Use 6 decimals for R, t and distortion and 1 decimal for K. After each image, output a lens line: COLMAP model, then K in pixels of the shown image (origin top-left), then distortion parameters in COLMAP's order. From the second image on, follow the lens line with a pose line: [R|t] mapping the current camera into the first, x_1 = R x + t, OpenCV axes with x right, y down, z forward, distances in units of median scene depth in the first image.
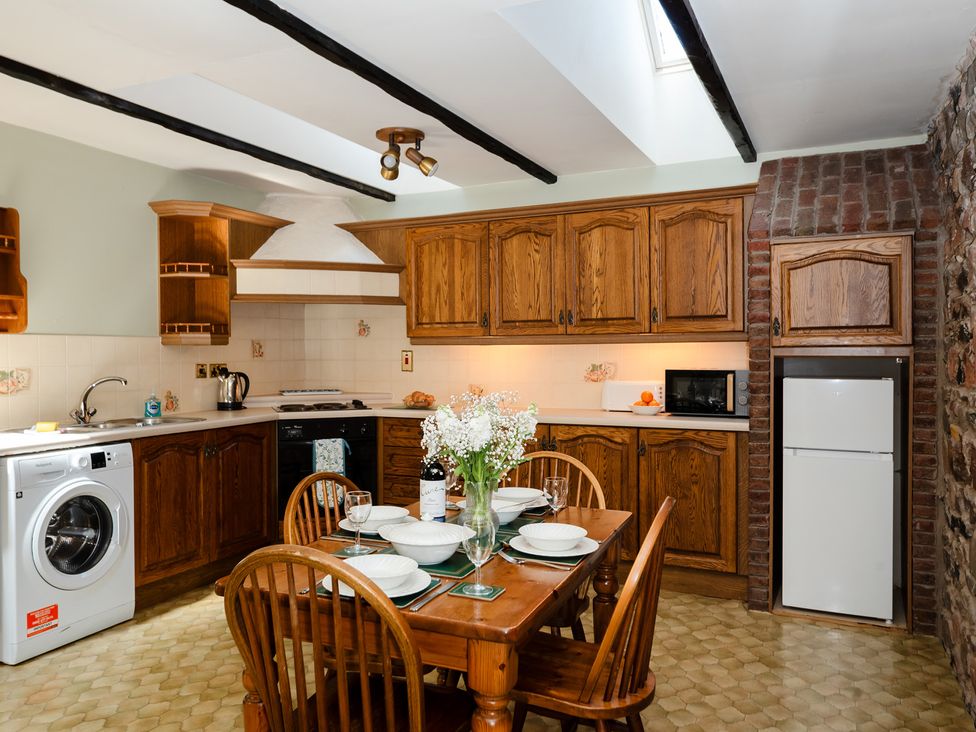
lens RADIAL K [[748.2, 0, 480.6], [0, 748.2, 364.7], [0, 0, 1]] dist [0.058185, -0.052783]
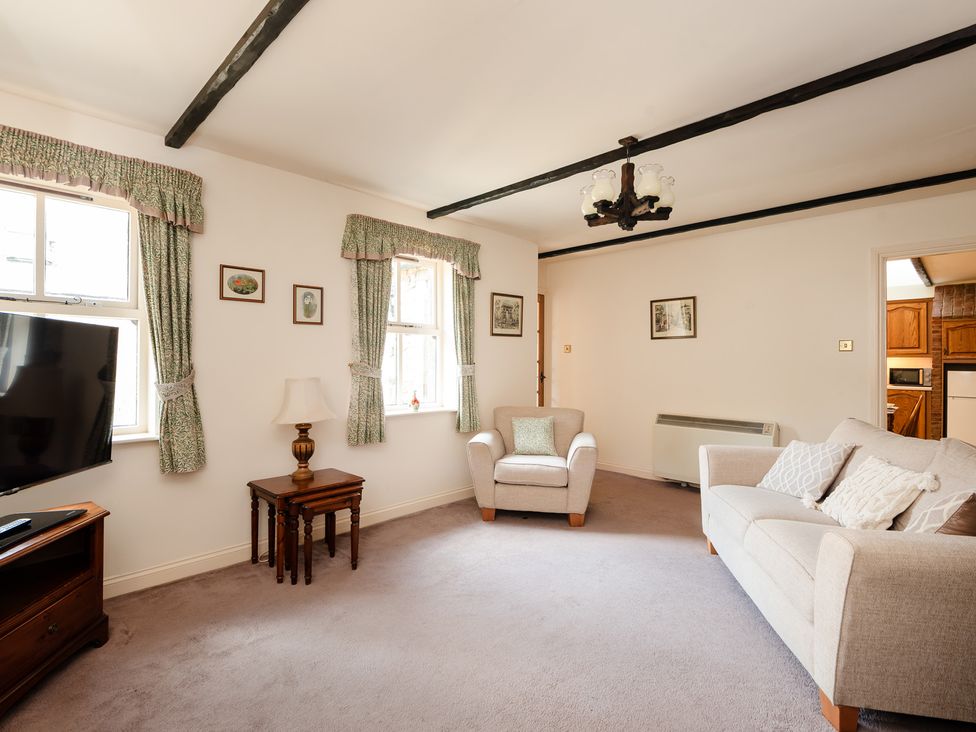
lens RADIAL K [[497.4, 0, 487.9], [0, 497.4, 358.7], [0, 0, 1]] dist [0.019731, -0.000886]
pose [[0.946449, 0.009516, -0.322713, -0.579971], [-0.017902, 0.999575, -0.023027, 0.045449], [0.322356, 0.027571, 0.946217, -1.256634]]
